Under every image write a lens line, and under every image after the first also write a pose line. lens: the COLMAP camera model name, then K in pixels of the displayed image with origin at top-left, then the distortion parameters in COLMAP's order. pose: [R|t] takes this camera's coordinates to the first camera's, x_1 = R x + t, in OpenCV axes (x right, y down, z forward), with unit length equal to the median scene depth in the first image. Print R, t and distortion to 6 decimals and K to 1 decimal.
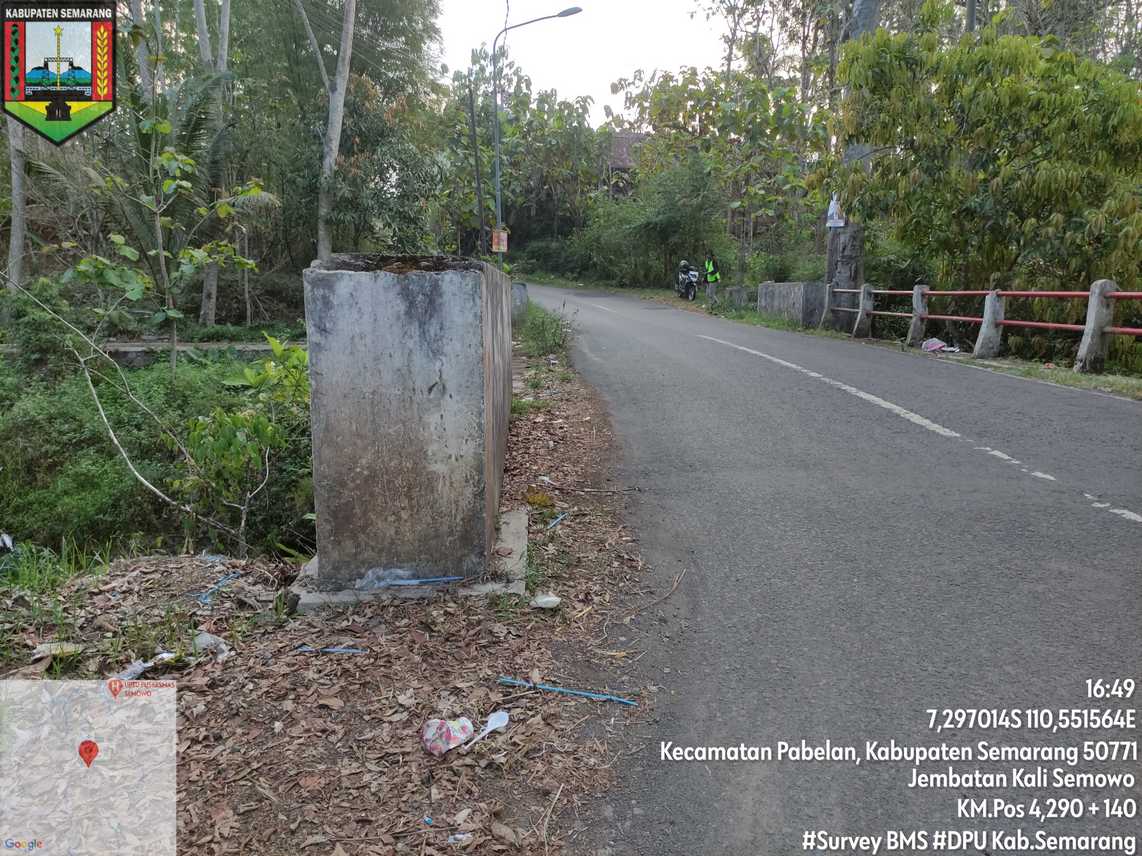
lens RADIAL K [[839.7, 0, 568.6], [0, 839.7, 425.0], [0, 0, 1]] dist [0.064134, -0.073072]
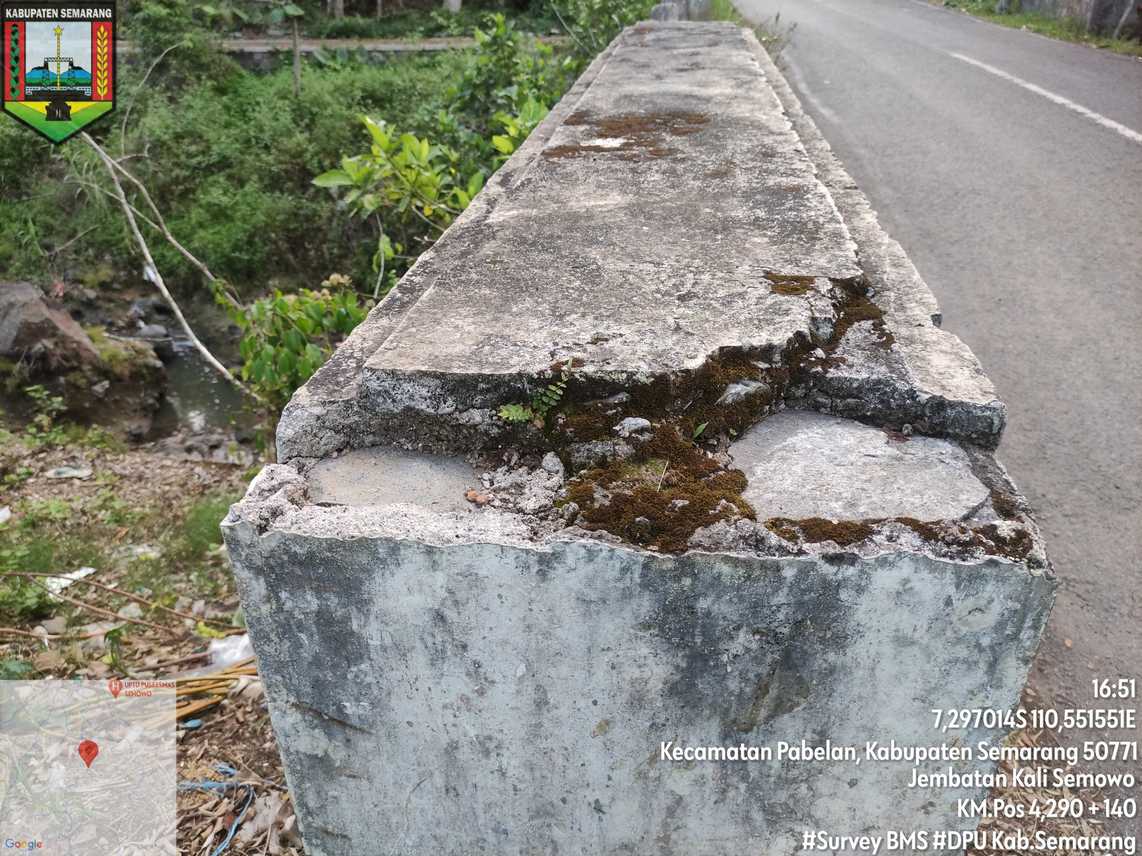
lens RADIAL K [[858.2, 0, 571.0], [0, 858.2, 428.0], [0, 0, 1]] dist [0.000659, -0.000923]
pose [[0.985404, 0.074441, -0.153096, -0.025490], [-0.017773, 0.939396, 0.342374, -0.037415], [0.169304, -0.334656, 0.927007, 0.108025]]
